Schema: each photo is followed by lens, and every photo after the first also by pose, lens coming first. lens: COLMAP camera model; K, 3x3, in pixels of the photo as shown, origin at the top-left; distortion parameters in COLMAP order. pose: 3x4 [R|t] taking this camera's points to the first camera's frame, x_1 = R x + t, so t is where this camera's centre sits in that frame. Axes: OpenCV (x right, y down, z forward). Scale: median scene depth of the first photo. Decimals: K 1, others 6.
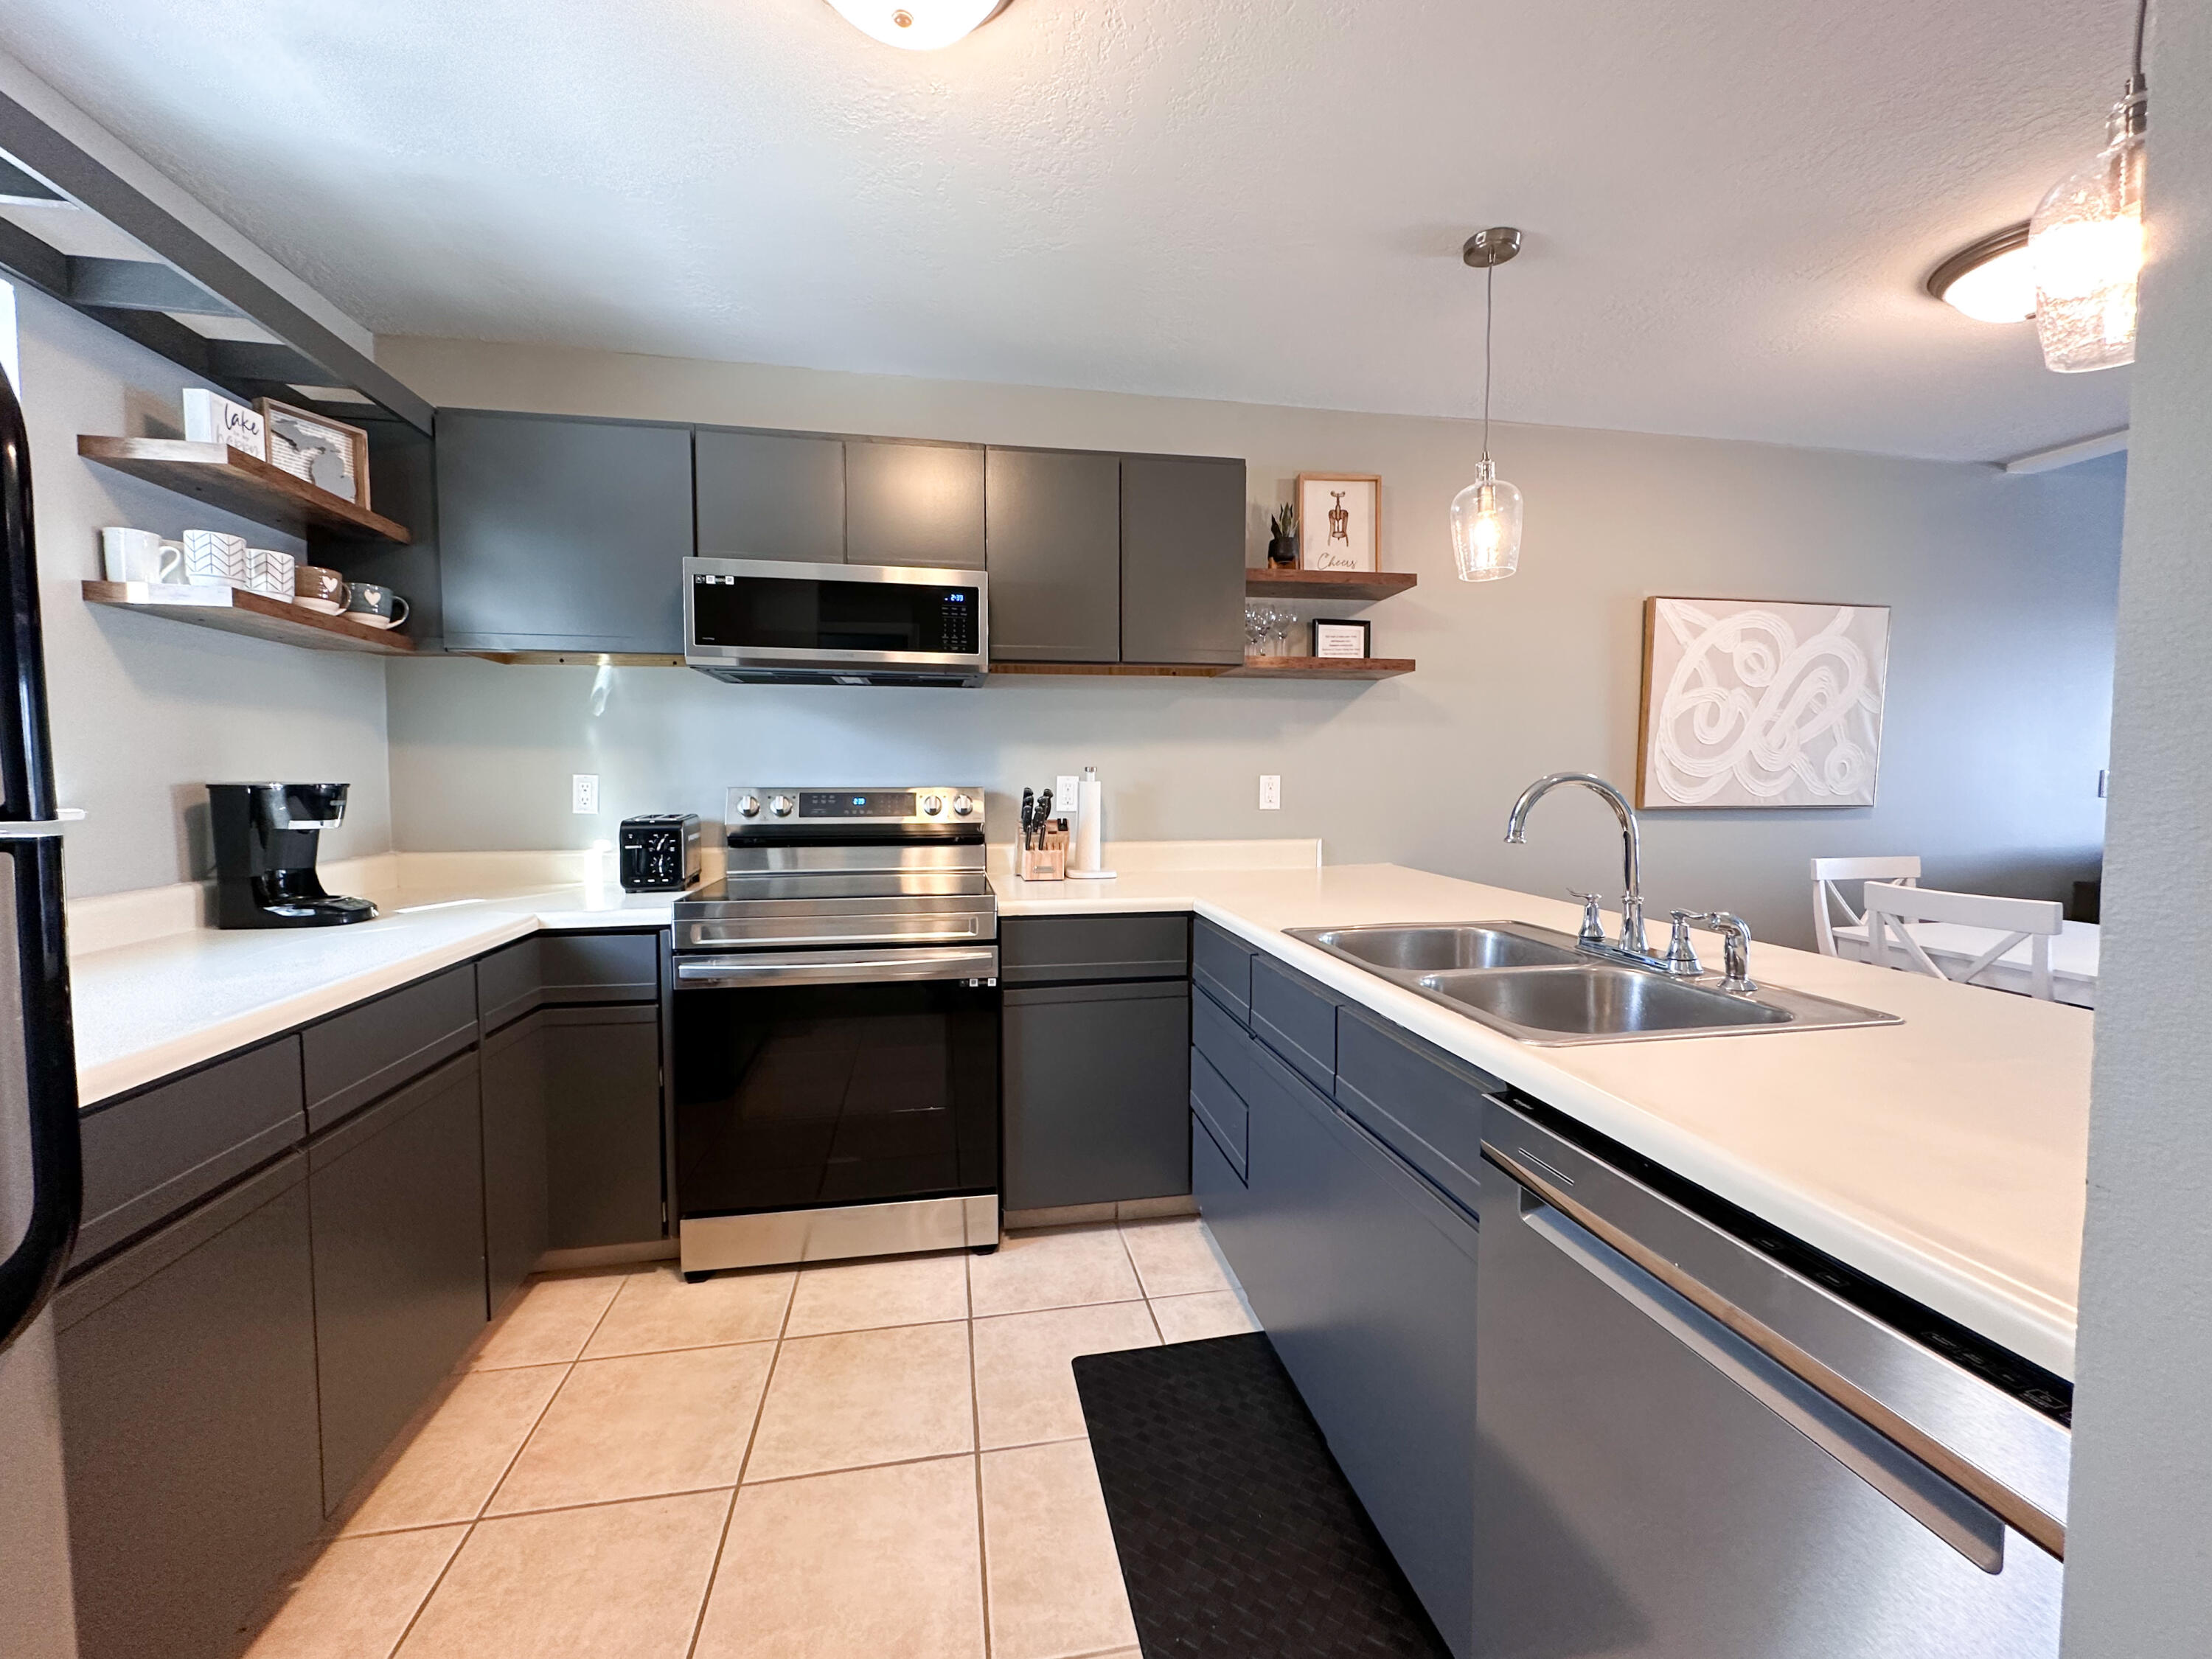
lens RADIAL K [[899.6, 0, 1107.0], [0, 899.6, 827.1], [0, 0, 1]] dist [-0.001363, 0.000345]
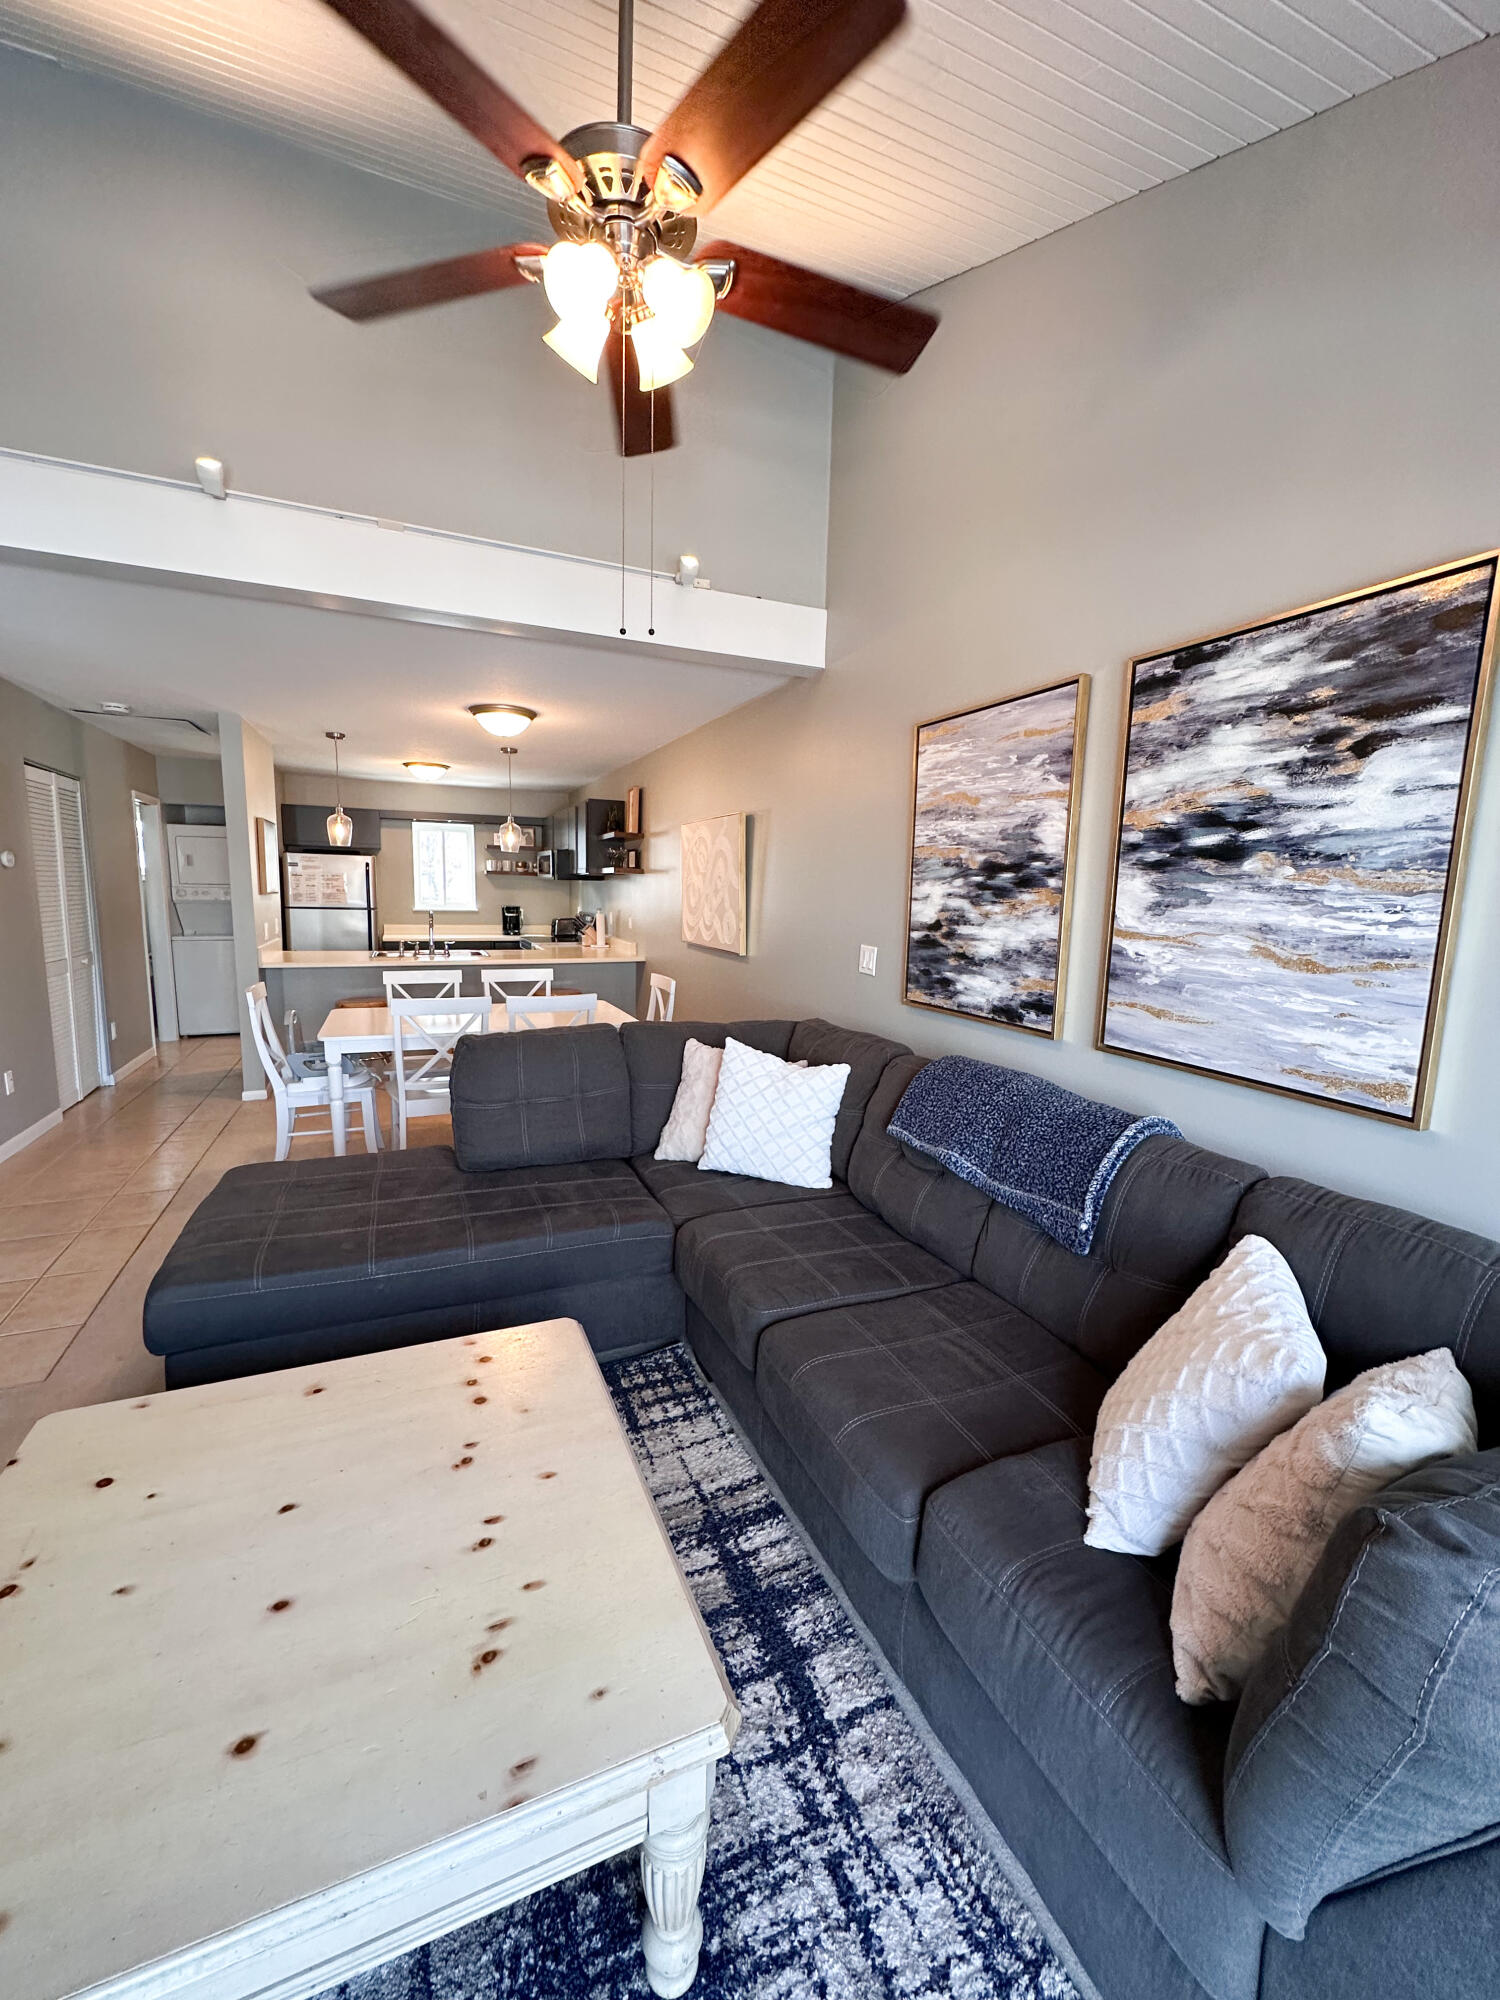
lens RADIAL K [[796.7, 0, 747.0], [0, 796.7, 1001.8], [0, 0, 1]] dist [-0.000195, -0.000305]
pose [[0.216604, 0.143956, -0.965588, 3.231037], [-0.081318, 0.988292, 0.129099, -0.174222], [0.972867, 0.050556, 0.225774, 1.135643]]
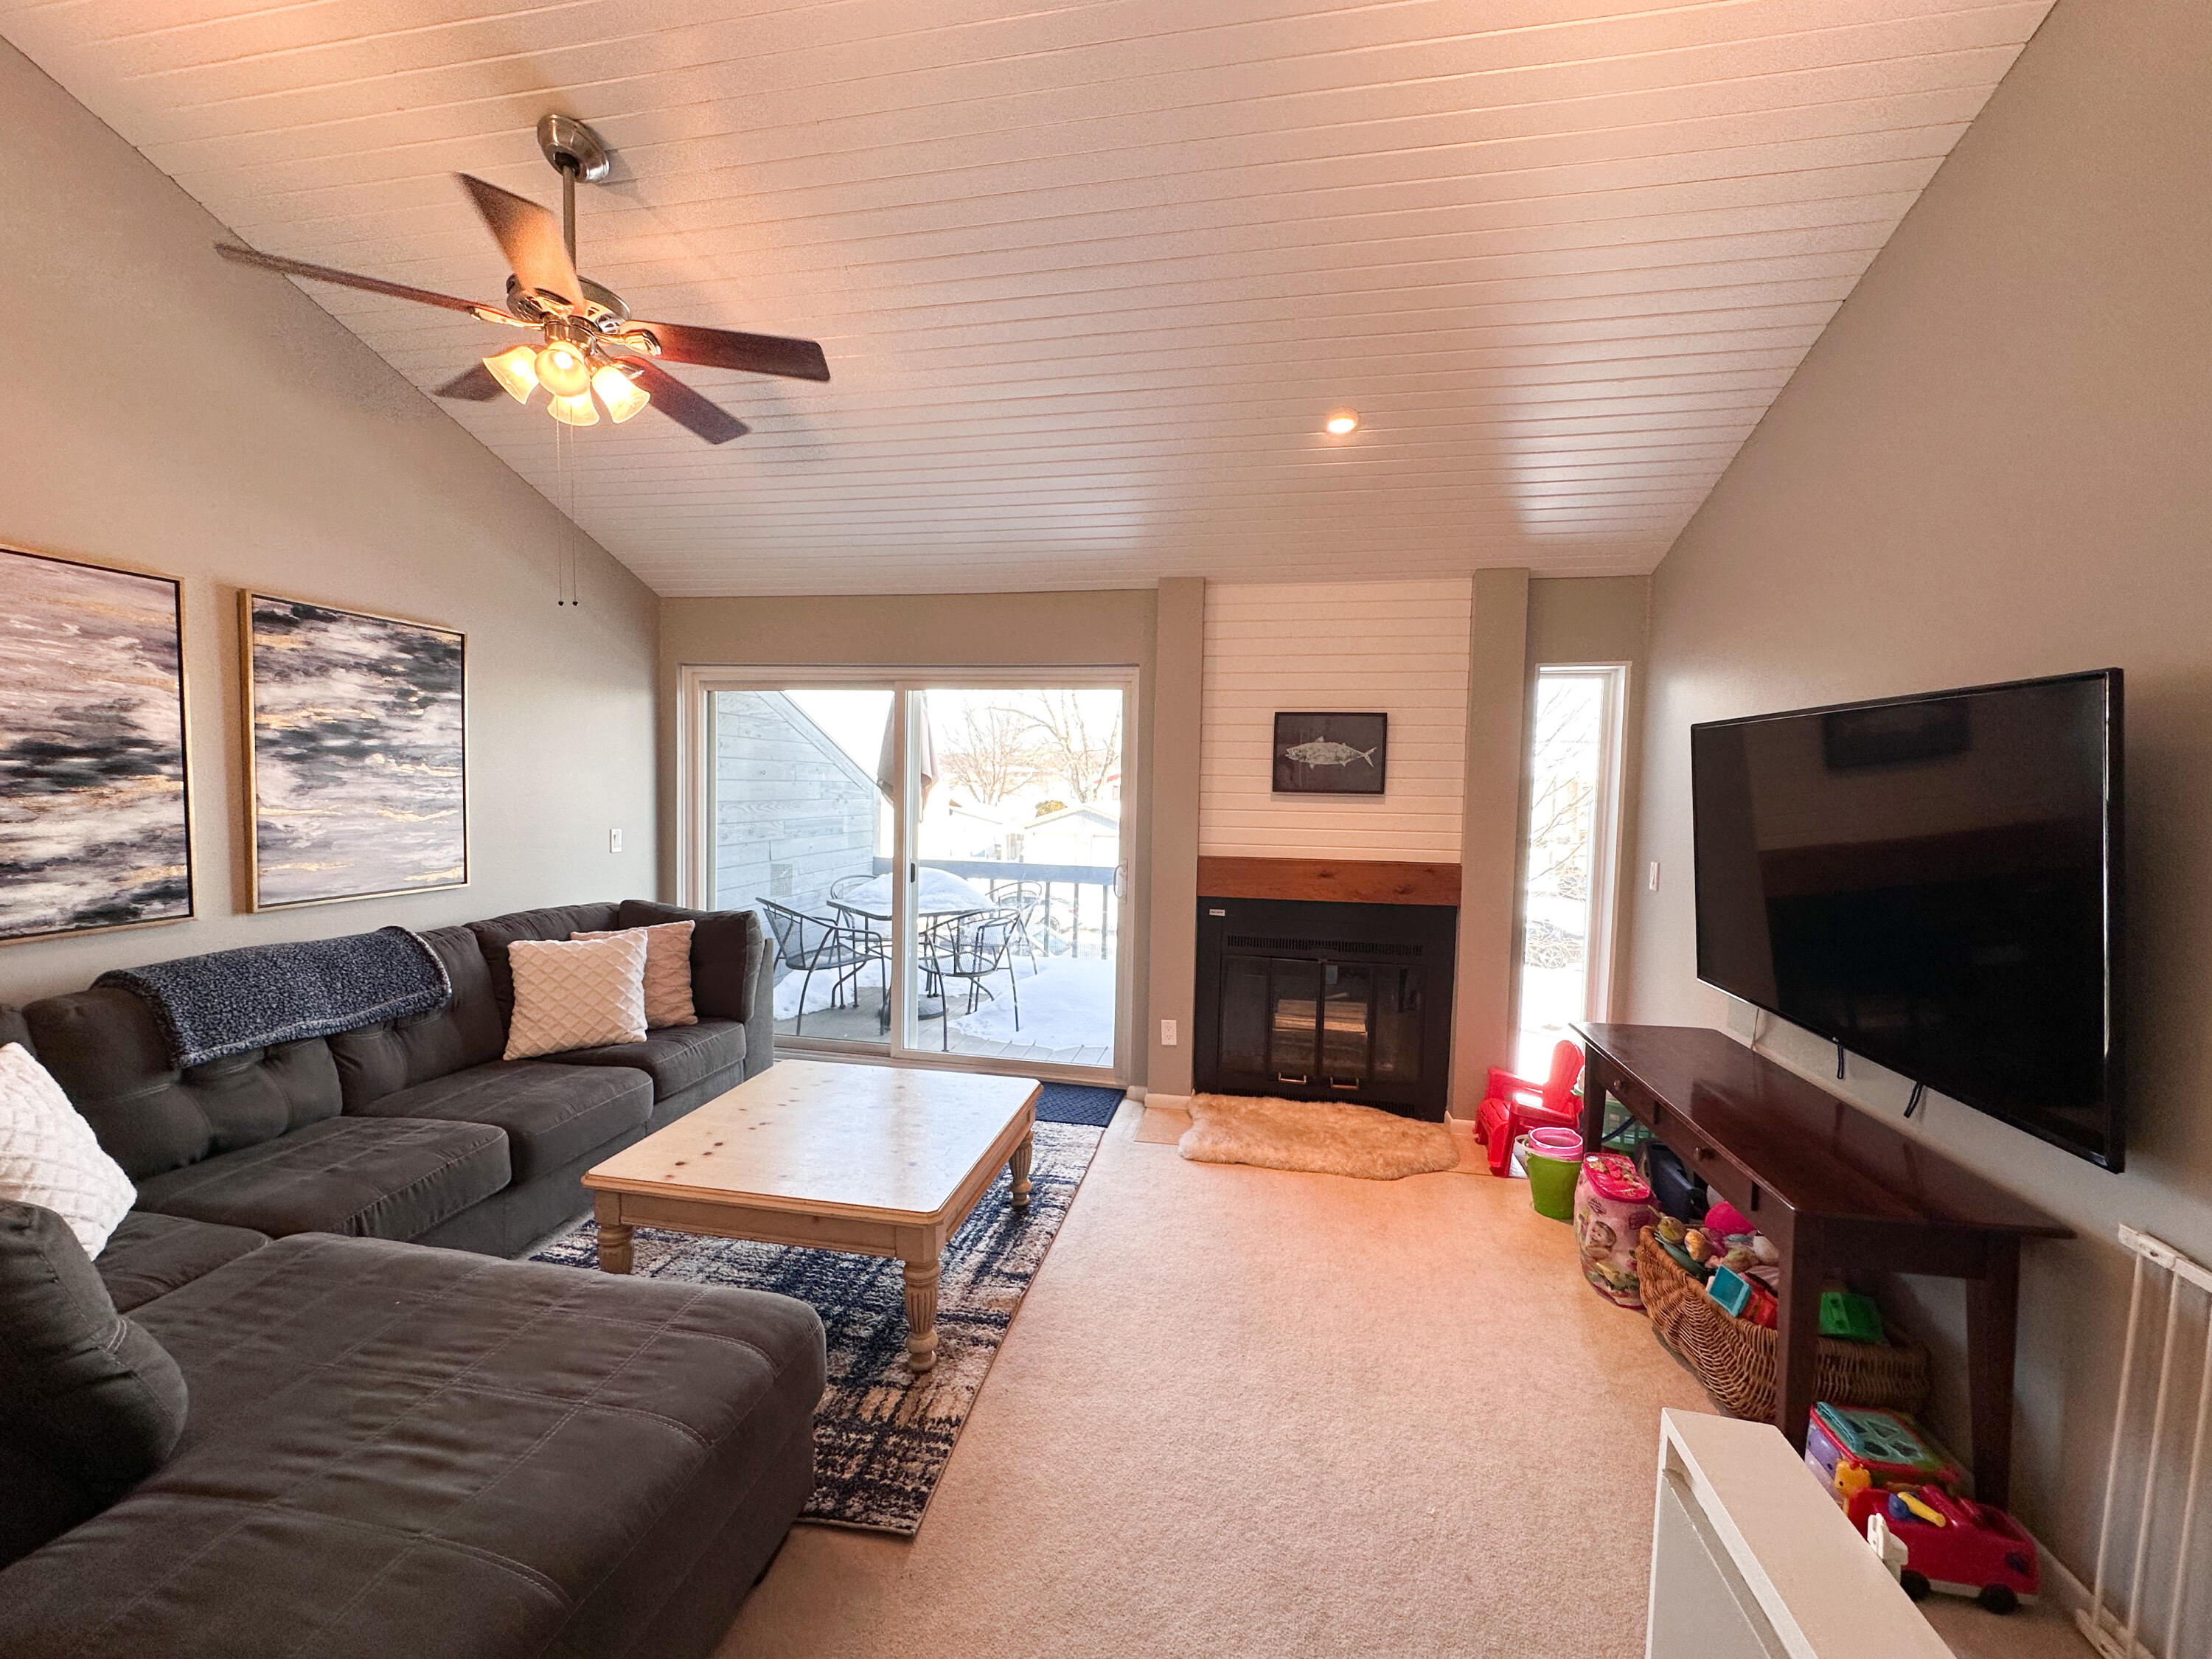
lens RADIAL K [[881.2, 0, 1110.8], [0, 881.2, 828.0], [0, 0, 1]] dist [-0.000195, -0.000305]
pose [[0.367036, -0.042652, 0.929228, 1.704891], [0.035189, 0.998870, 0.031949, -0.143180], [-0.929541, 0.020973, 0.368122, 0.192706]]
